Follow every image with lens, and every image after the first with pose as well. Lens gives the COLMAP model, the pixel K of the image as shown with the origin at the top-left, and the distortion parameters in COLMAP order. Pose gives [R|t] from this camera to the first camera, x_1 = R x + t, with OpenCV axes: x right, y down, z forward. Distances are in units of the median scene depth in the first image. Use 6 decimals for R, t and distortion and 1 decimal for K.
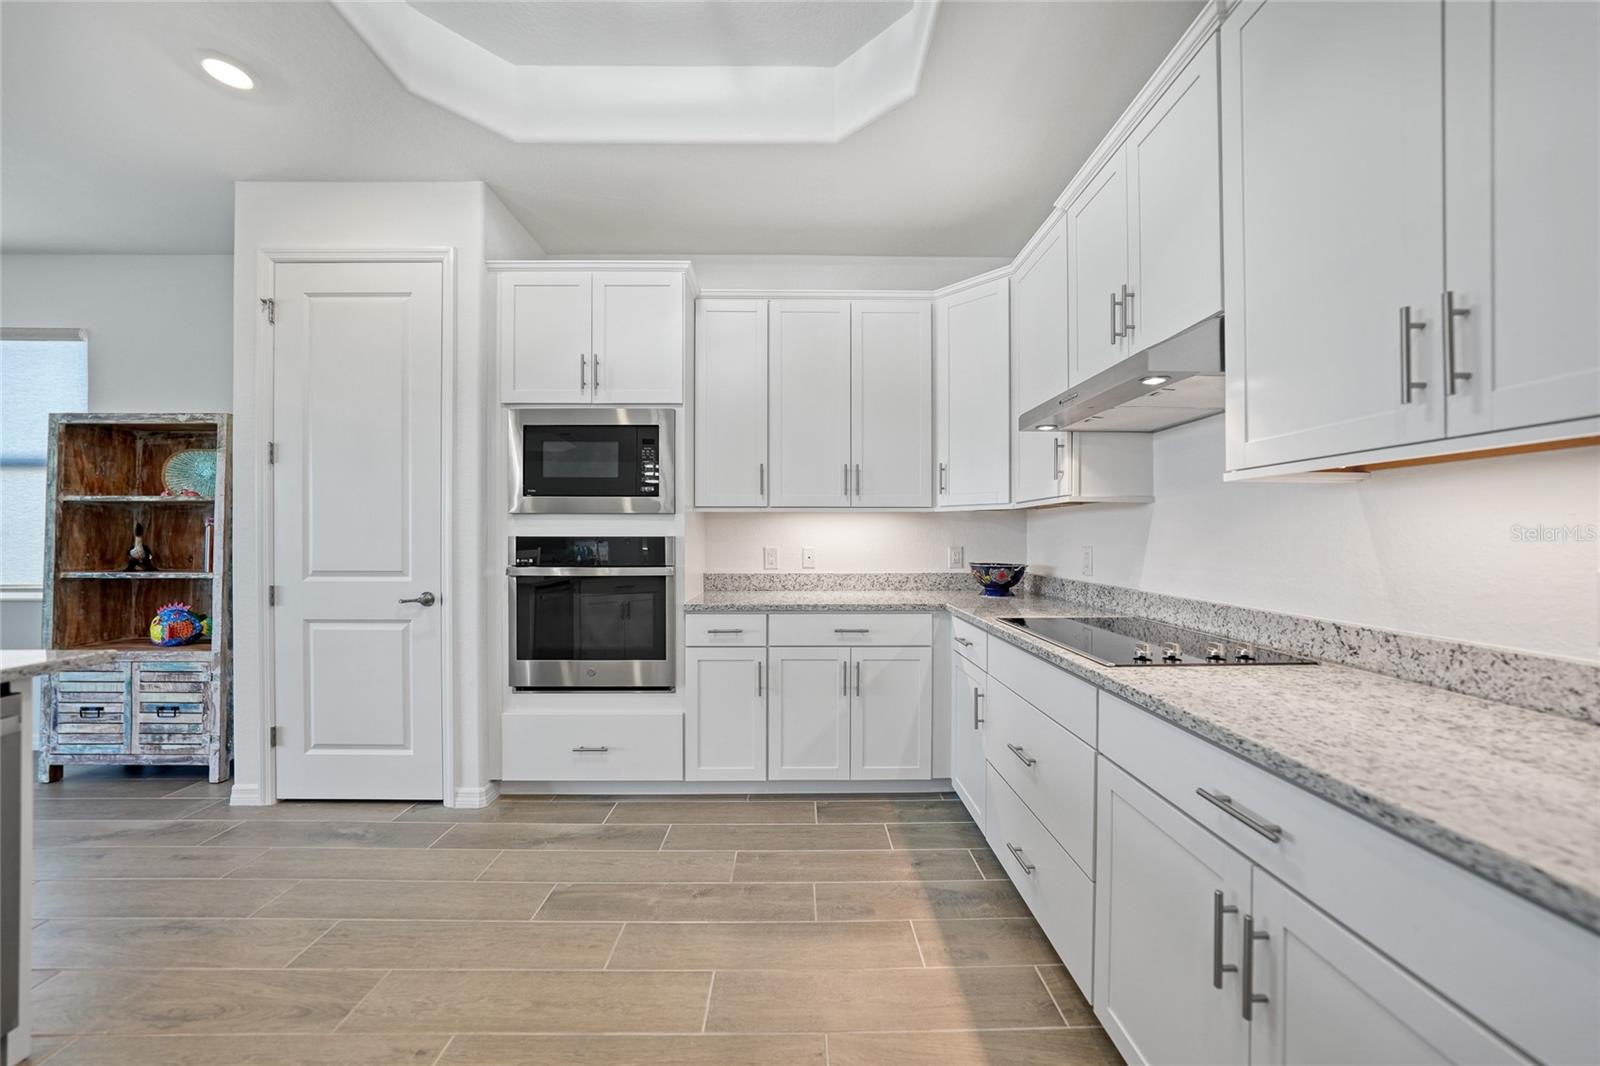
lens RADIAL K [[562.5, 0, 800.4], [0, 562.5, 528.4], [0, 0, 1]] dist [-0.023348, 0.006032]
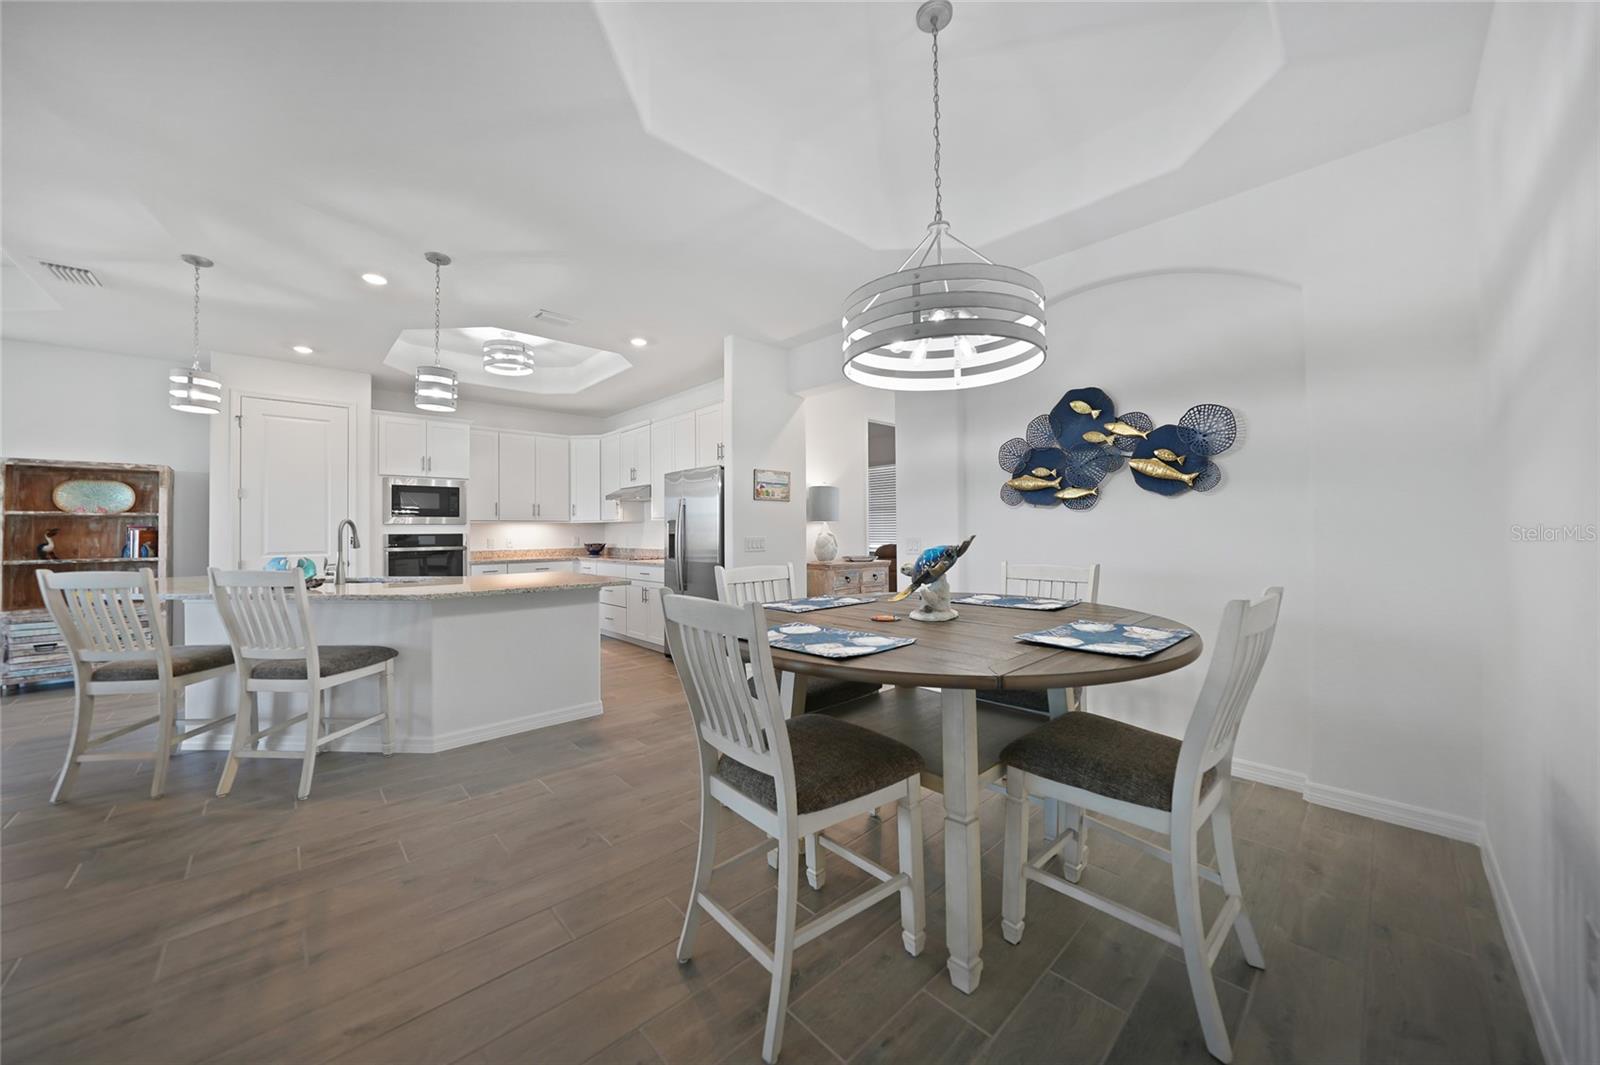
lens RADIAL K [[562.5, 0, 800.4], [0, 562.5, 527.9], [0, 0, 1]] dist [-0.023348, 0.006032]
pose [[0.729996, -0.001827, 0.683449, -0.779936], [0.003227, 0.999994, -0.000773, -0.004107], [-0.683444, 0.002770, 0.729998, -1.657936]]
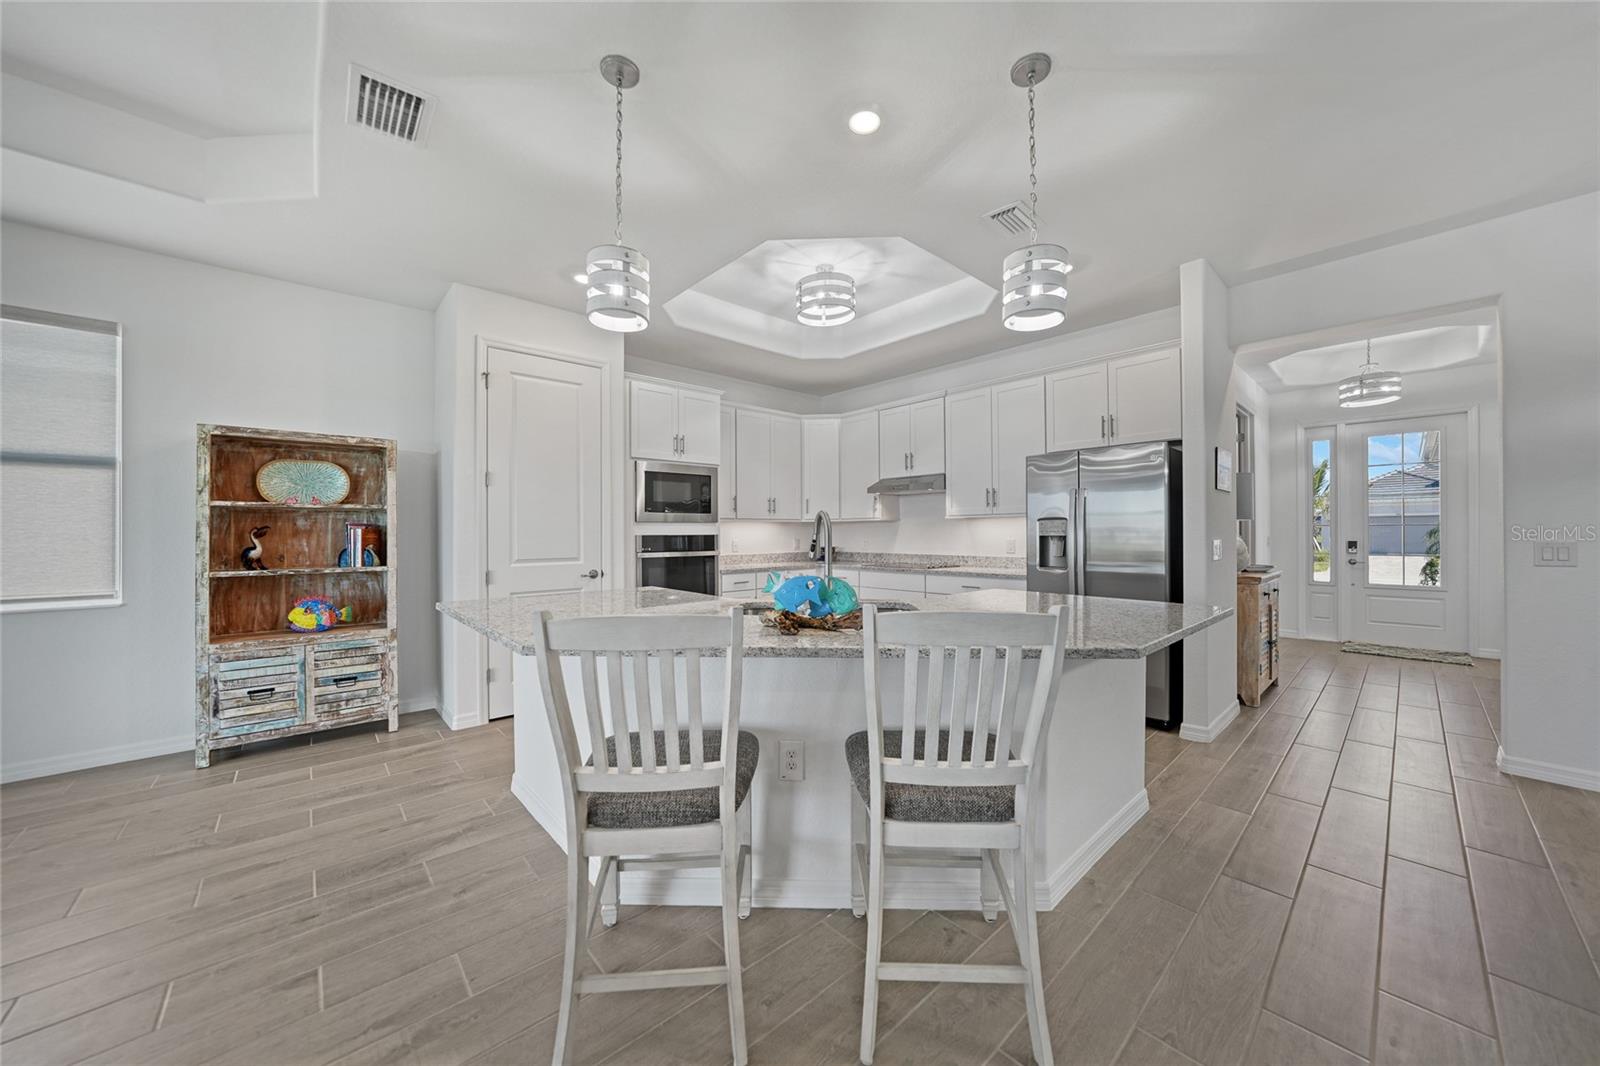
lens RADIAL K [[565.8, 0, 804.7], [0, 565.8, 533.1], [0, 0, 1]] dist [-0.029932, 0.006102]
pose [[0.740423, -0.004515, 0.672126, -1.221713], [0.000902, 0.999983, 0.005724, -0.001472], [-0.672141, -0.003632, 0.740414, -0.584067]]
